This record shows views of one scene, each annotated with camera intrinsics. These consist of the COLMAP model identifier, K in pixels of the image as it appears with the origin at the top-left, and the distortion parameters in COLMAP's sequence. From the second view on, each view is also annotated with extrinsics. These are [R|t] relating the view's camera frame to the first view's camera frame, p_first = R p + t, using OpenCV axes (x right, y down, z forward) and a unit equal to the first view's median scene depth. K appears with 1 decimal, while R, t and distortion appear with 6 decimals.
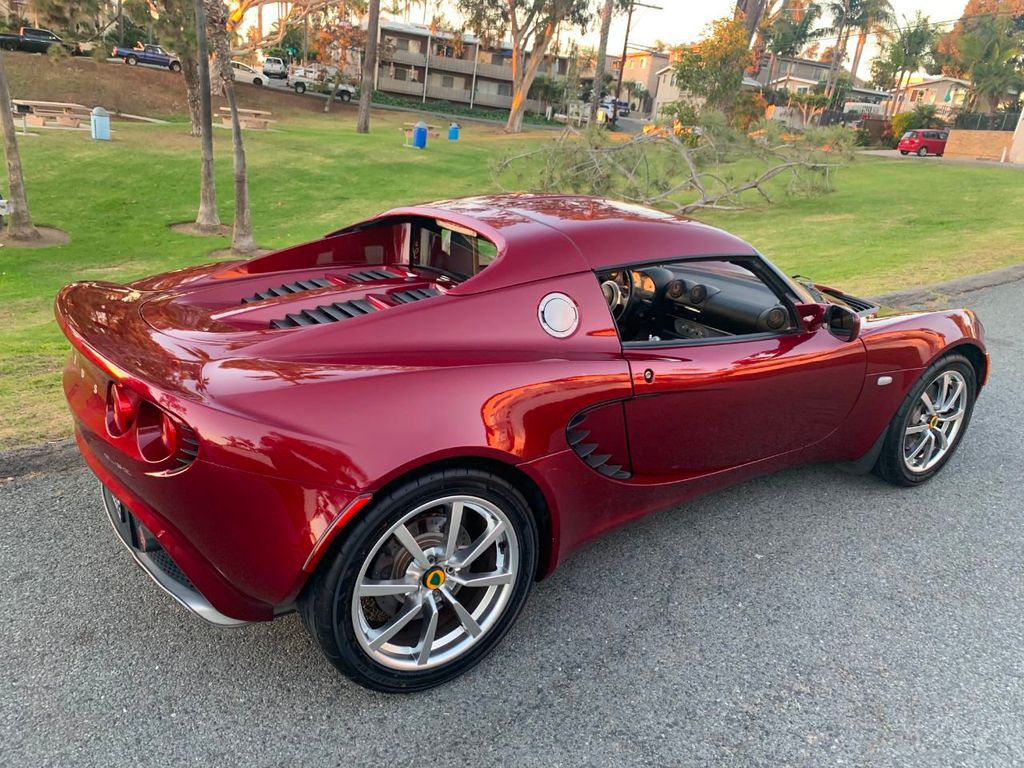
lens RADIAL K [[789.8, 0, 509.5], [0, 789.8, 389.5], [0, 0, 1]] dist [0.005301, 0.004828]
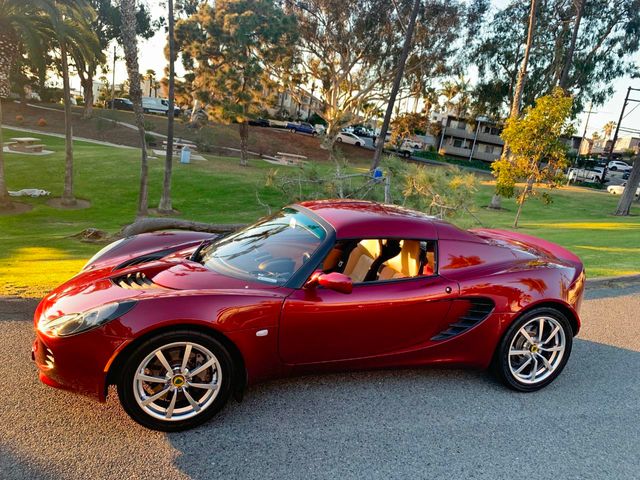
lens RADIAL K [[490.9, 0, 318.4], [0, 490.9, 235.5], [0, 0, 1]] dist [0.019512, -0.013033]
pose [[0.859311, 0.130896, -0.494419, 0.308461], [-0.226935, 0.963907, -0.139226, -0.058051], [0.458350, 0.231839, 0.858001, 0.183041]]
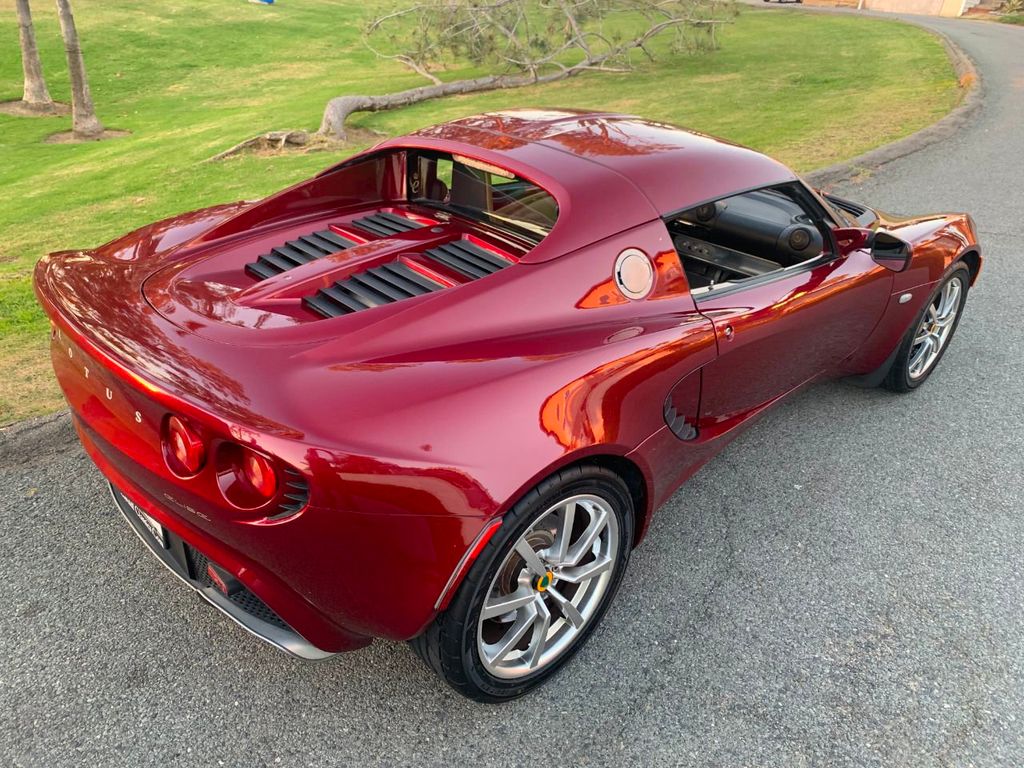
lens RADIAL K [[790.0, 0, 500.0], [0, 790.0, 383.0], [0, 0, 1]] dist [0.002802, 0.008418]
pose [[0.986507, -0.084637, 0.140142, -0.016780], [0.061394, 0.984785, 0.162574, -0.009445], [-0.151769, -0.151776, 0.976693, 0.008797]]
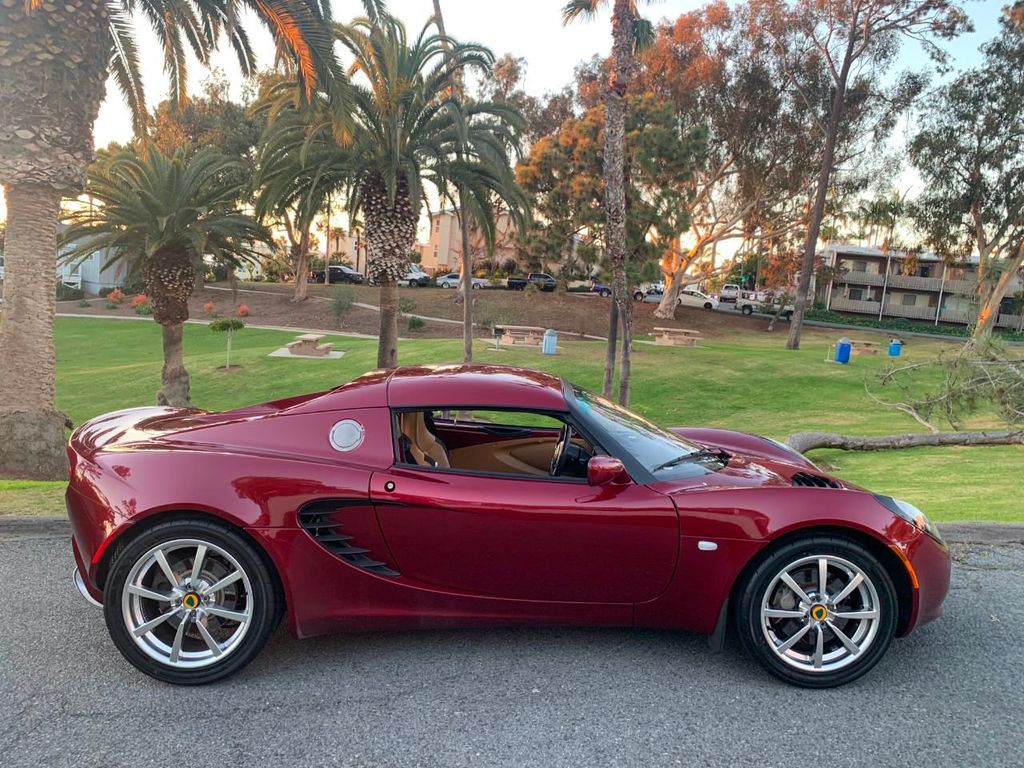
lens RADIAL K [[784.5, 0, 496.0], [0, 784.5, 380.0], [0, 0, 1]] dist [0.010786, -0.013403]
pose [[0.833847, 0.019255, -0.551660, 0.075523], [-0.170290, 0.959619, -0.223902, 0.005144], [0.525072, 0.280642, 0.803454, 0.001739]]
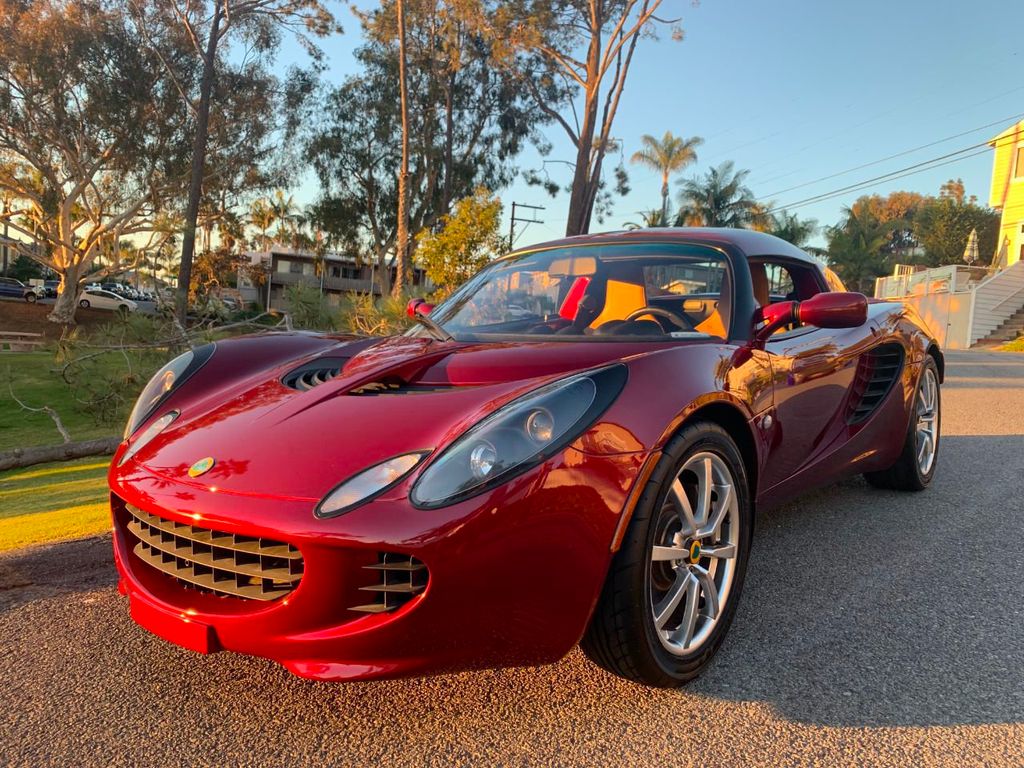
lens RADIAL K [[781.7, 0, 516.4], [0, 781.7, 384.7], [0, 0, 1]] dist [0.011539, -0.003979]
pose [[0.998115, -0.052207, 0.032264, 0.236923], [0.058905, 0.962479, -0.264887, -0.038140], [-0.017225, 0.266288, 0.963740, 0.191538]]
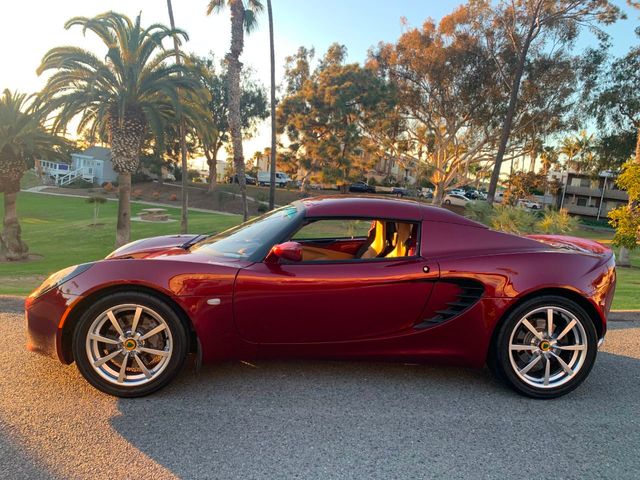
lens RADIAL K [[490.0, 0, 316.6], [0, 490.0, 239.8], [0, 0, 1]] dist [0.031593, -0.039381]
pose [[0.720069, 0.046769, -0.692324, 0.330918], [-0.260383, 0.943030, -0.207113, -0.048433], [0.643196, 0.329405, 0.691225, 0.205450]]
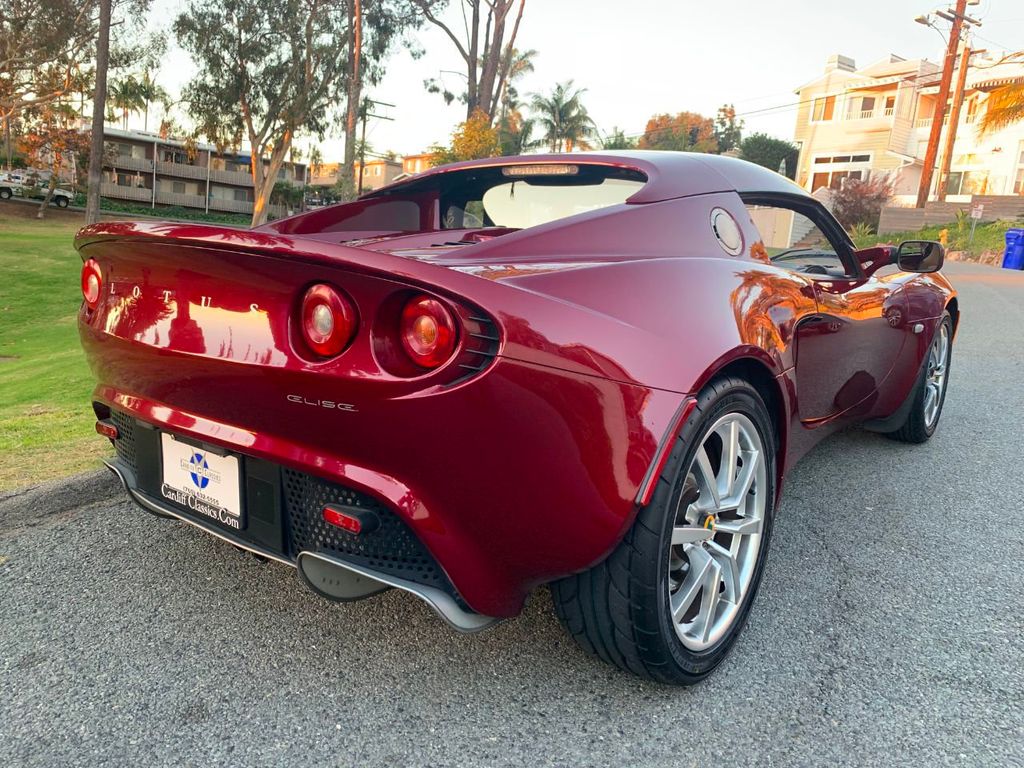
lens RADIAL K [[792.6, 0, 506.3], [0, 792.6, 375.4], [0, 0, 1]] dist [0.005550, 0.001789]
pose [[0.948523, -0.077377, 0.307110, -0.034021], [0.120766, 0.984796, -0.124872, 0.010786], [-0.292779, 0.155532, 0.943446, 0.018494]]
